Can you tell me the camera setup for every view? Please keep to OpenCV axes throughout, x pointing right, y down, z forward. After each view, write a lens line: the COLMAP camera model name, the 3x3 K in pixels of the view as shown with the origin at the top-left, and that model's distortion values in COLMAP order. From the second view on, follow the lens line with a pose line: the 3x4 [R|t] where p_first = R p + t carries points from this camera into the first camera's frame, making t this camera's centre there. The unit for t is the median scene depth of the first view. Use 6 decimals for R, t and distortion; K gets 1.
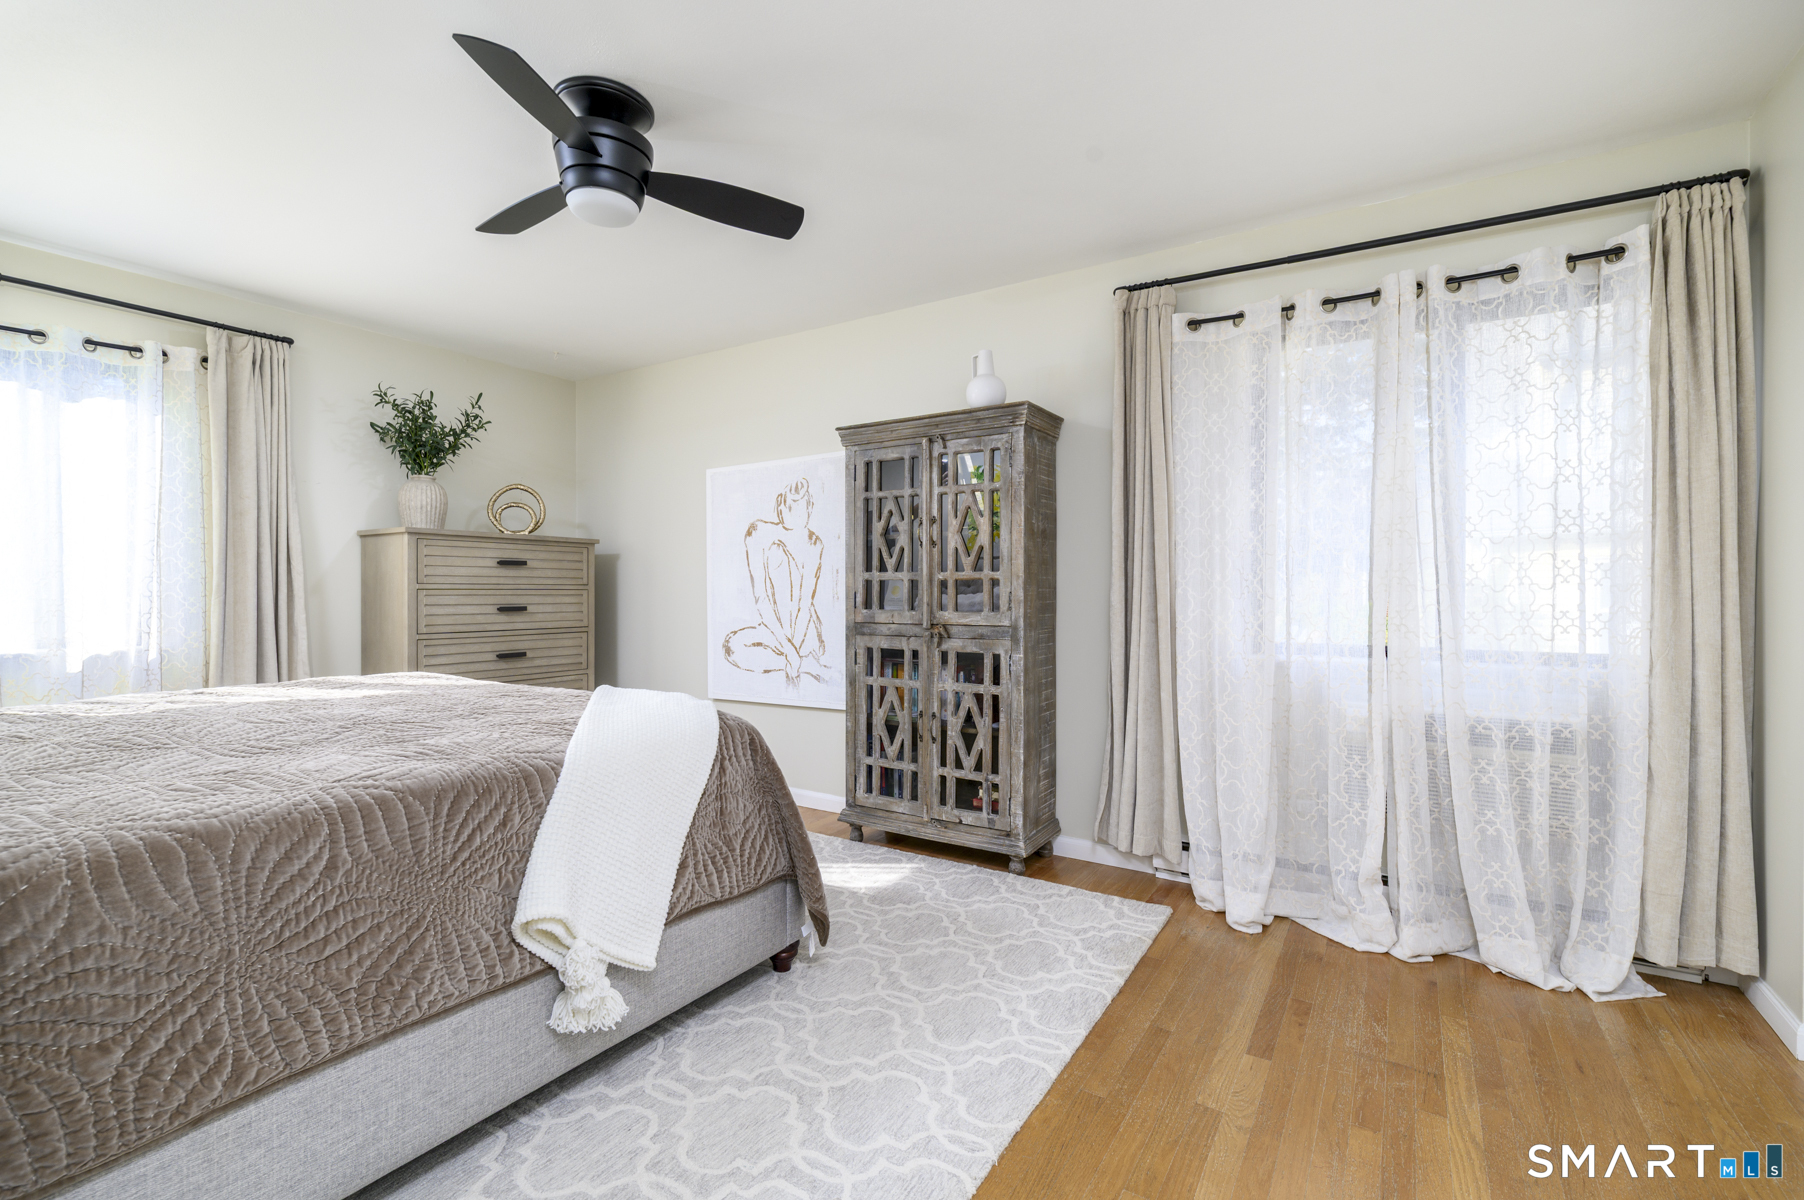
lens RADIAL K [[787.5, 0, 897.8], [0, 787.5, 591.8], [0, 0, 1]] dist [-0.002311, -0.000114]
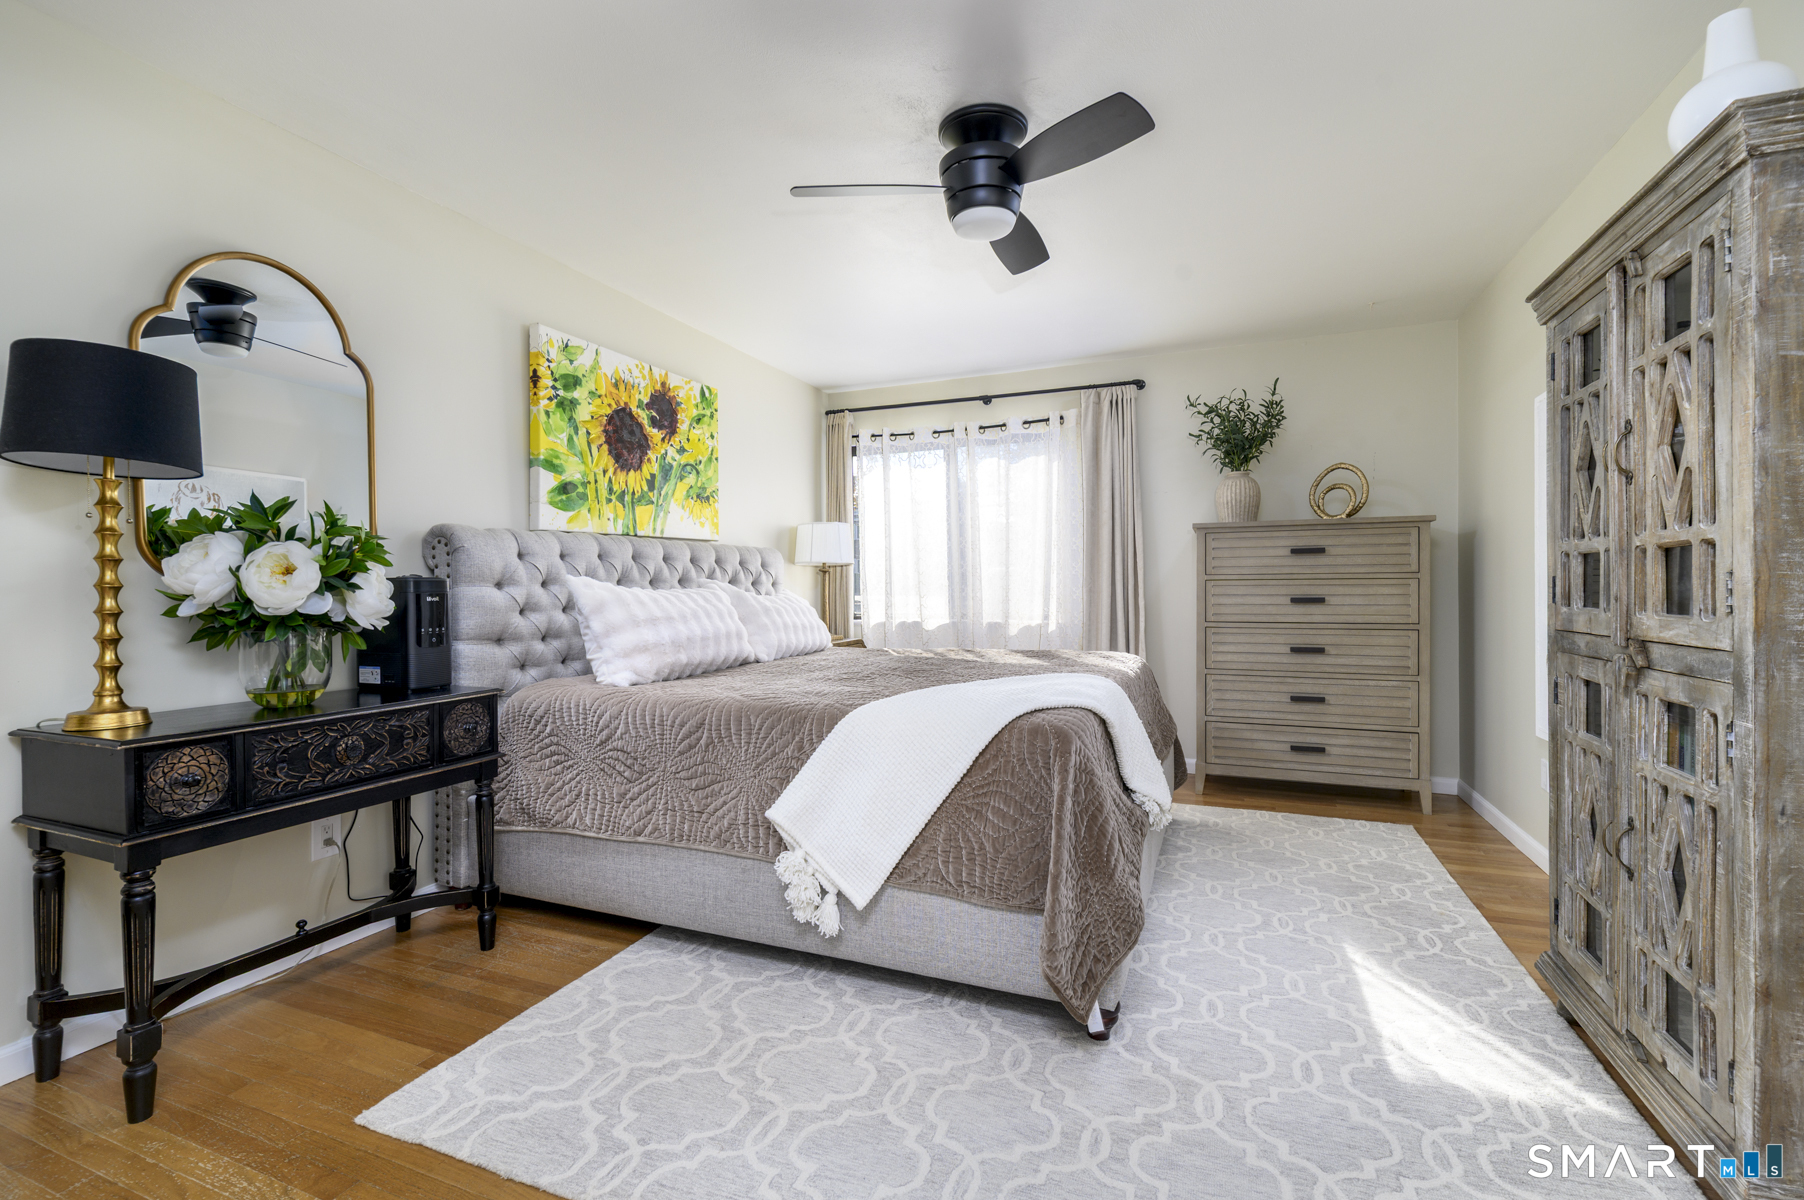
lens RADIAL K [[787.5, 0, 896.3], [0, 787.5, 598.2], [0, 0, 1]] dist [-0.002311, -0.000114]
pose [[0.178100, 0.010195, -0.983960, 0.366759], [0.006398, 0.999913, 0.011518, 0.005998], [0.983992, -0.008347, 0.178019, 0.381908]]
